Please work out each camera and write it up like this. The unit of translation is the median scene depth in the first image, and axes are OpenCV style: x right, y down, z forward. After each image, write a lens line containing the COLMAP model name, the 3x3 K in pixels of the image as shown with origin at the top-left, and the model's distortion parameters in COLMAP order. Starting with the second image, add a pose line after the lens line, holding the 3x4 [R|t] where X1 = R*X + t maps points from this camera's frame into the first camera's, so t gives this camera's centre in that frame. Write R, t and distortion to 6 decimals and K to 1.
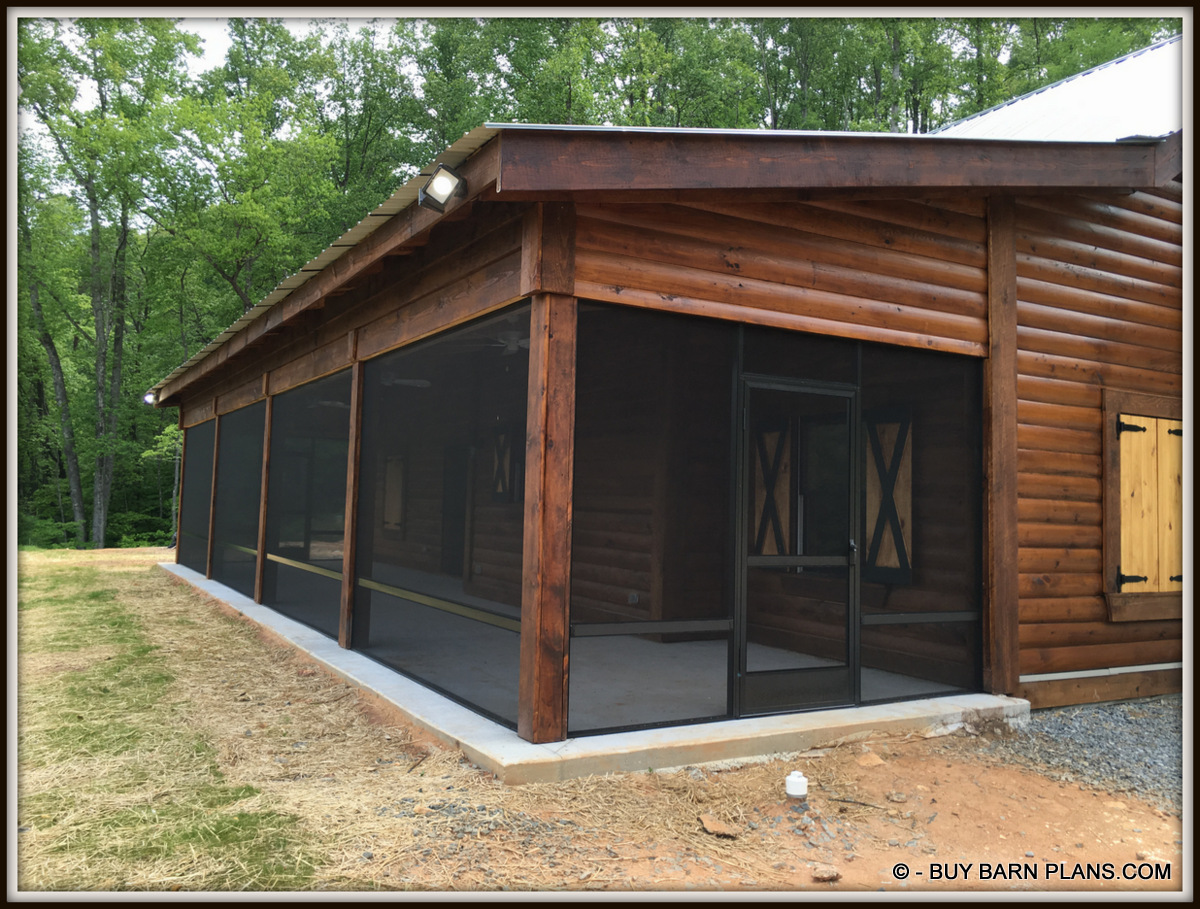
lens RADIAL K [[1001.6, 0, 600.0], [0, 1001.6, 454.5], [0, 0, 1]] dist [0.017241, 0.007899]
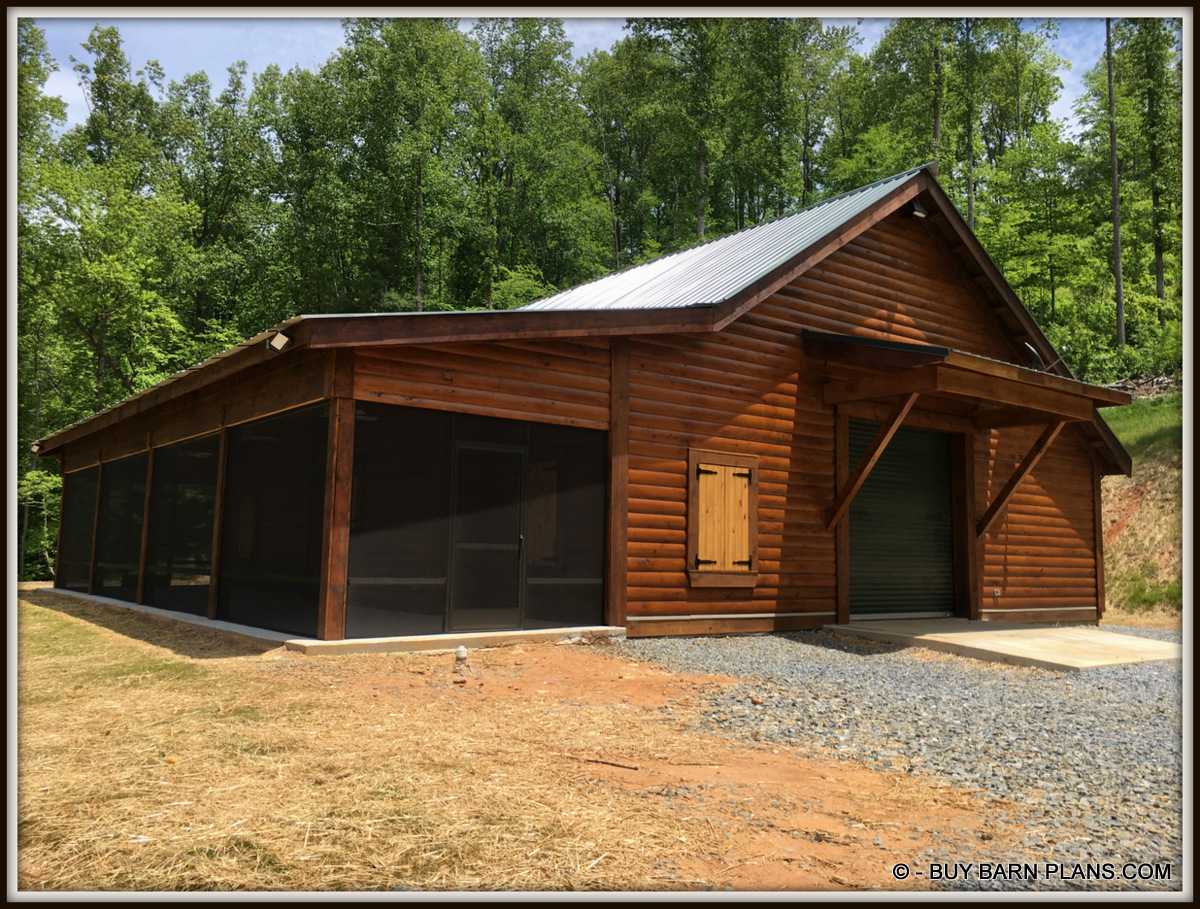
lens RADIAL K [[1001.6, 0, 600.0], [0, 1001.6, 454.5], [0, 0, 1]] dist [0.017241, 0.007899]
pose [[0.990869, 0.006945, 0.134649, 0.133302], [-0.000824, 0.998966, -0.045462, 0.021327], [-0.134825, 0.044936, 0.989850, -0.666219]]
